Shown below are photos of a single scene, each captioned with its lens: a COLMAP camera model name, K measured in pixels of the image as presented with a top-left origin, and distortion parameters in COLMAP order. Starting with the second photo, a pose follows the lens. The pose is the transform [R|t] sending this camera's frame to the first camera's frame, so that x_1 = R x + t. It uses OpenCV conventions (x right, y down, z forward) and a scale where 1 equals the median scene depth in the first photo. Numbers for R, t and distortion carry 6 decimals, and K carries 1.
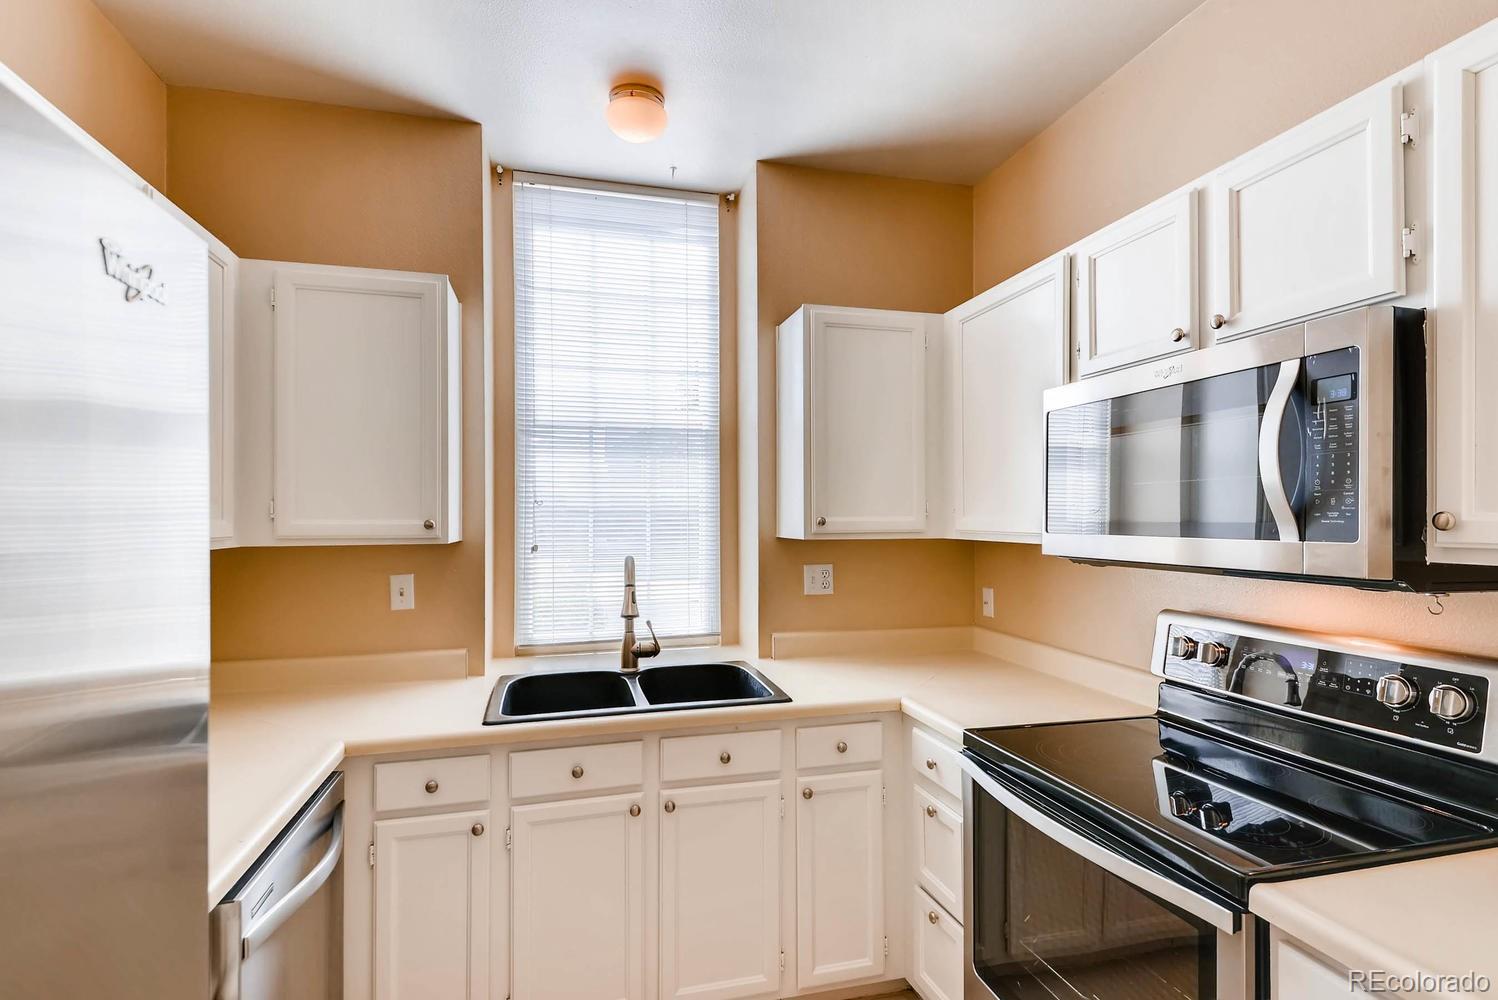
lens RADIAL K [[727.4, 0, 765.1], [0, 727.4, 507.9], [0, 0, 1]] dist [0.021904, -0.011707]
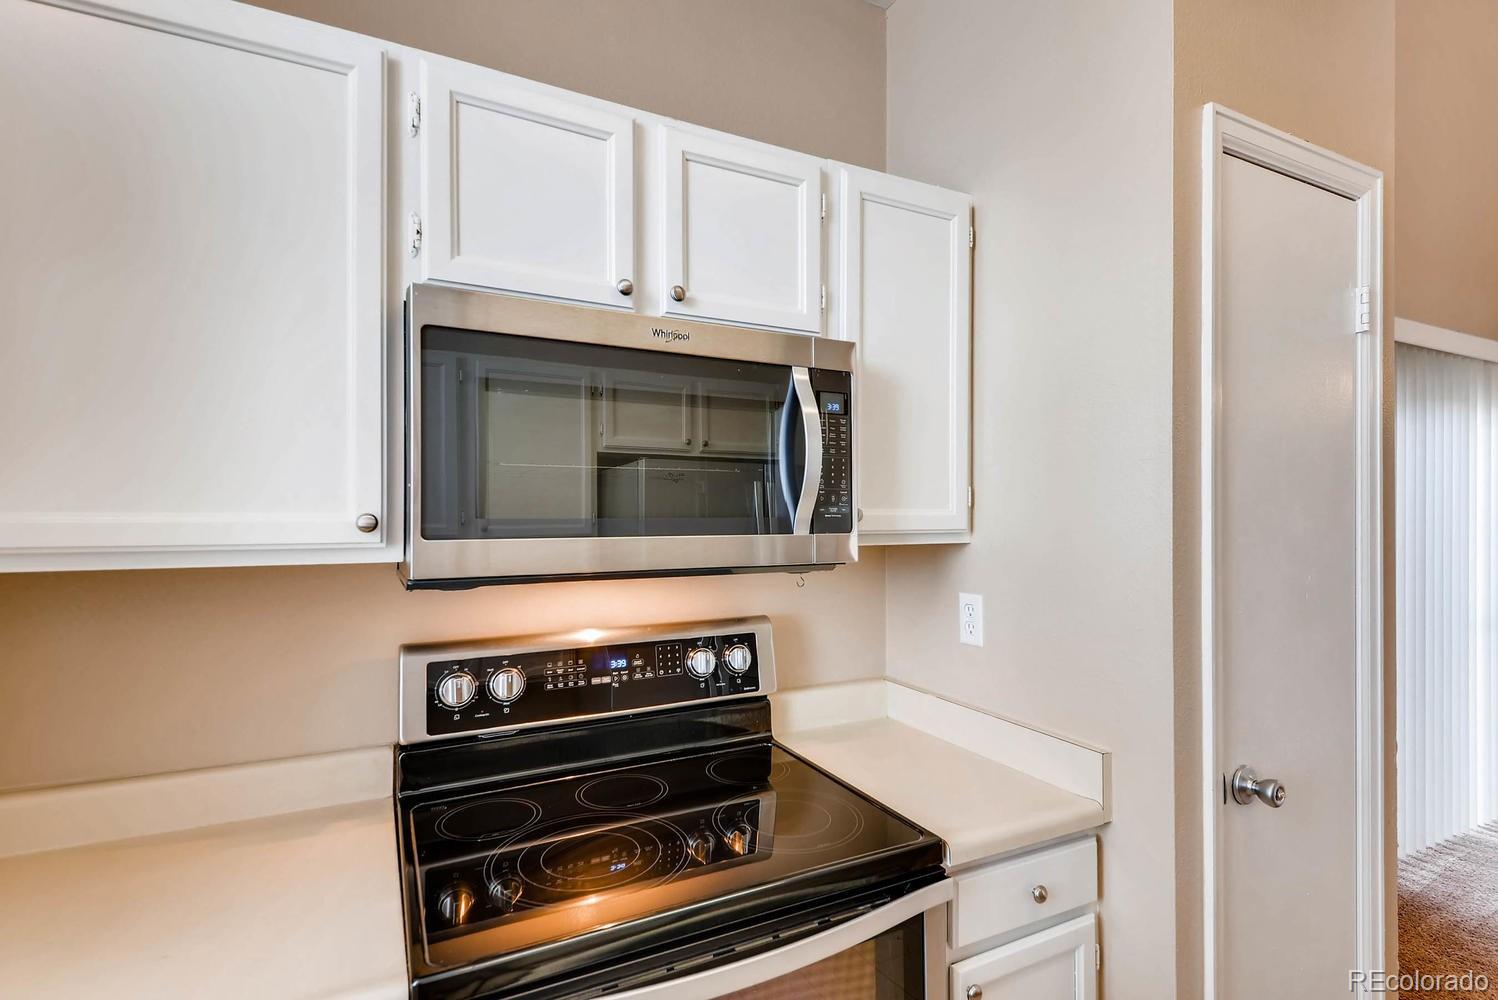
lens RADIAL K [[727.4, 0, 757.2], [0, 727.4, 508.6], [0, 0, 1]] dist [0.021904, -0.011707]
pose [[-0.207190, 0.003955, 0.978293, -0.332305], [-0.012698, 0.999897, -0.006732, 0.016128], [-0.978218, -0.013817, -0.207118, 1.349592]]
